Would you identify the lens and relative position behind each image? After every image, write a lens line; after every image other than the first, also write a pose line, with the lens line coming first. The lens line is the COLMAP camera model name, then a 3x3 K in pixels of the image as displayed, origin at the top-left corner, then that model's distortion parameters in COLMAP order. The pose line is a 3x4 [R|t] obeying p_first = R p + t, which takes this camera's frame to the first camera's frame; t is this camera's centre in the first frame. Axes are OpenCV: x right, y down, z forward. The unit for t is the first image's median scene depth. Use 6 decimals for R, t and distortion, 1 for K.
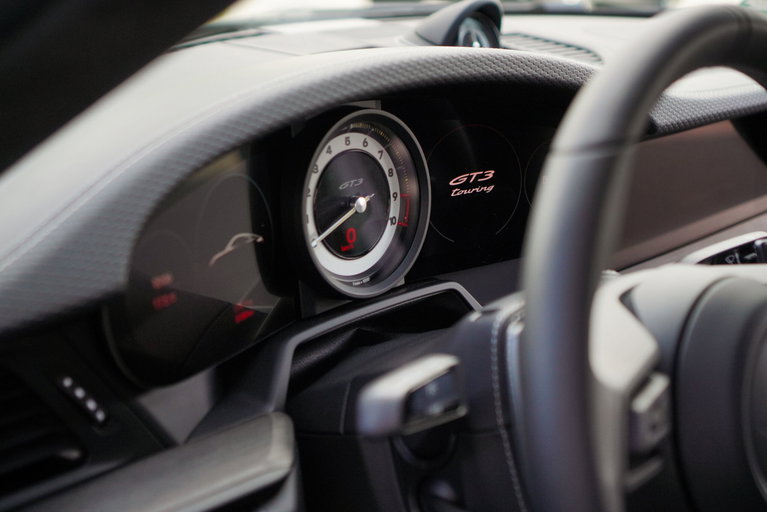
lens RADIAL K [[1174.4, 0, 381.4], [0, 1174.4, 253.6], [0, 0, 1]] dist [0.026947, 0.000000]
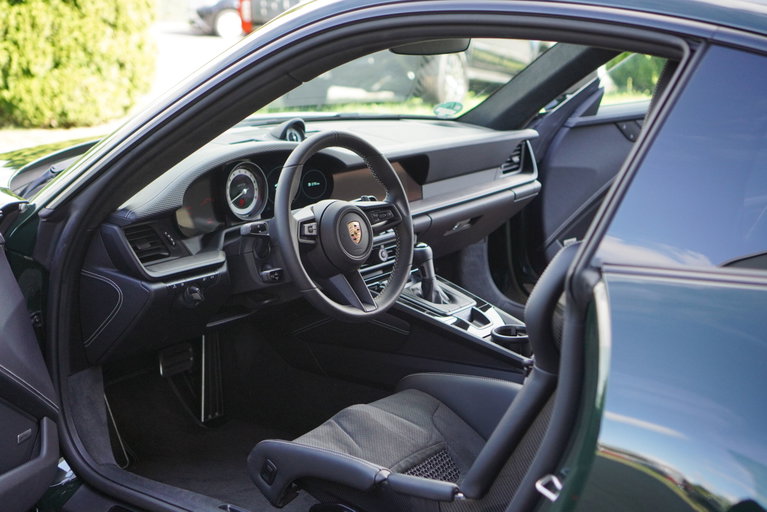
lens RADIAL K [[1174.4, 0, 361.3], [0, 1174.4, 231.1], [0, 0, 1]] dist [0.026947, 0.000000]
pose [[0.998467, -0.033458, 0.044082, 0.158150], [0.036809, 0.996310, -0.077537, 0.331946], [-0.041325, 0.079041, 0.996014, -2.233774]]
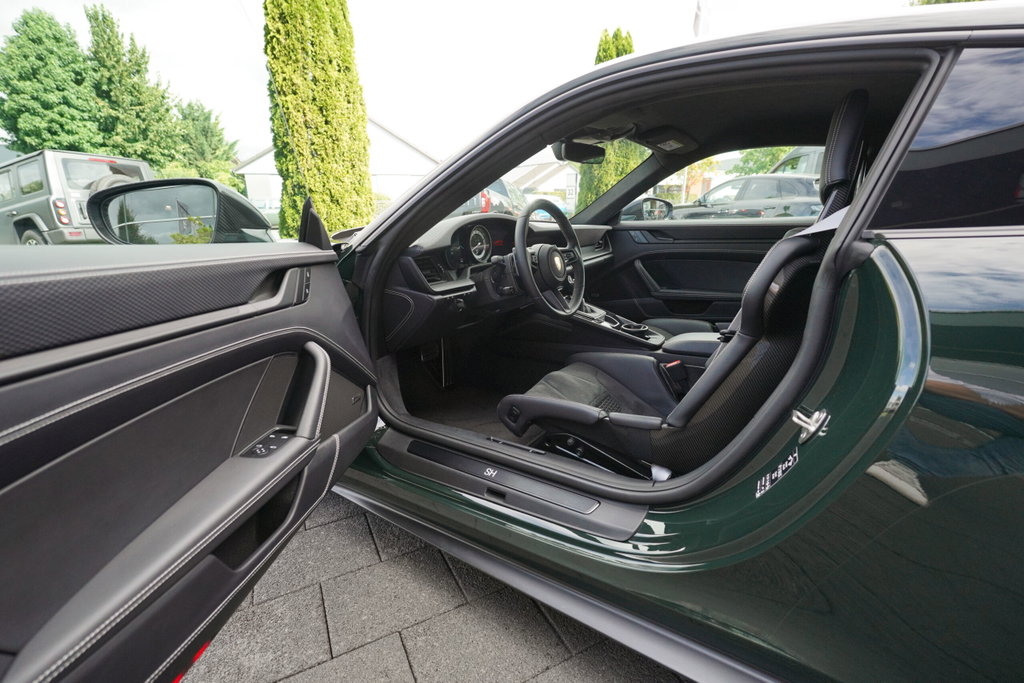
lens RADIAL K [[469.5, 0, 506.4], [0, 469.5, 341.5], [0, 0, 1]] dist [-0.021304, 0.005505]
pose [[0.986295, -0.065428, 0.151462, -0.245895], [0.067447, 0.997689, -0.008225, 0.421000], [-0.150574, 0.018327, 0.988429, -1.082677]]
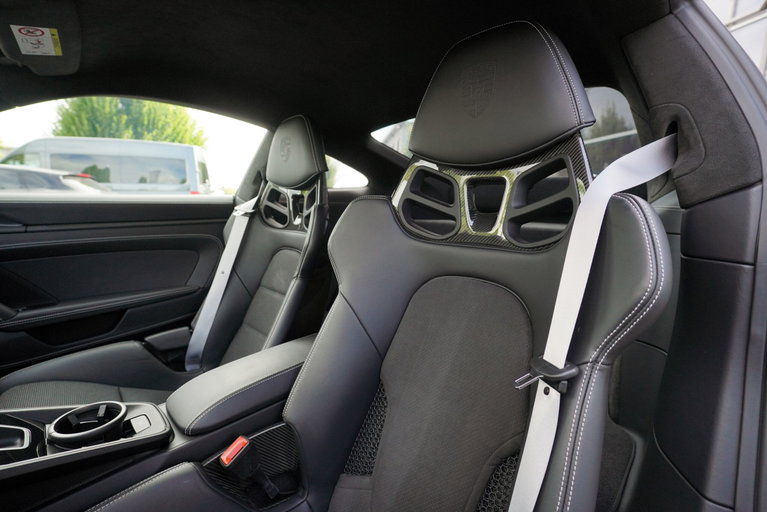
lens RADIAL K [[351.7, 0, 380.7], [0, 351.7, 257.0], [0, 0, 1]] dist [-0.021304, 0.005505]
pose [[0.043300, -0.142067, 0.988910, 0.070167], [0.262594, 0.956653, 0.125935, 0.115403], [-0.963934, 0.254229, 0.078729, 0.359285]]
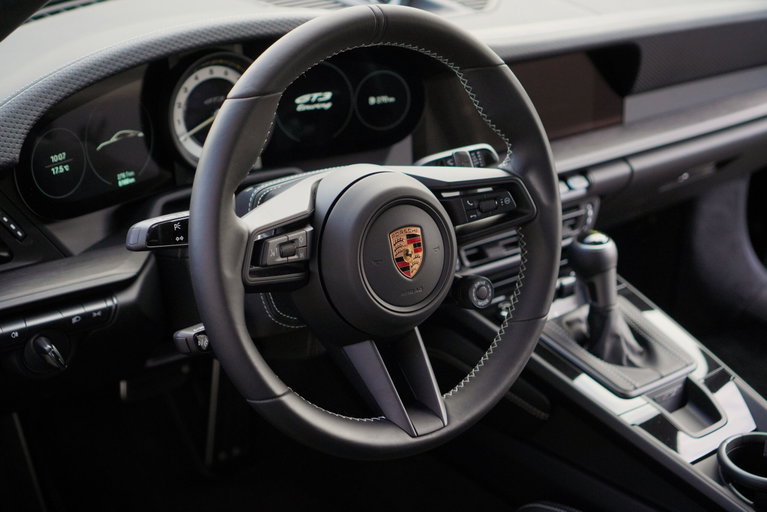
lens RADIAL K [[1174.4, 0, 360.9], [0, 1174.4, 251.1], [0, 0, 1]] dist [0.026947, 0.000000]
pose [[0.983599, 0.066425, -0.167693, 0.441727], [-0.049444, 0.993401, 0.103485, -0.032684], [0.173461, -0.093496, 0.980393, -0.496469]]
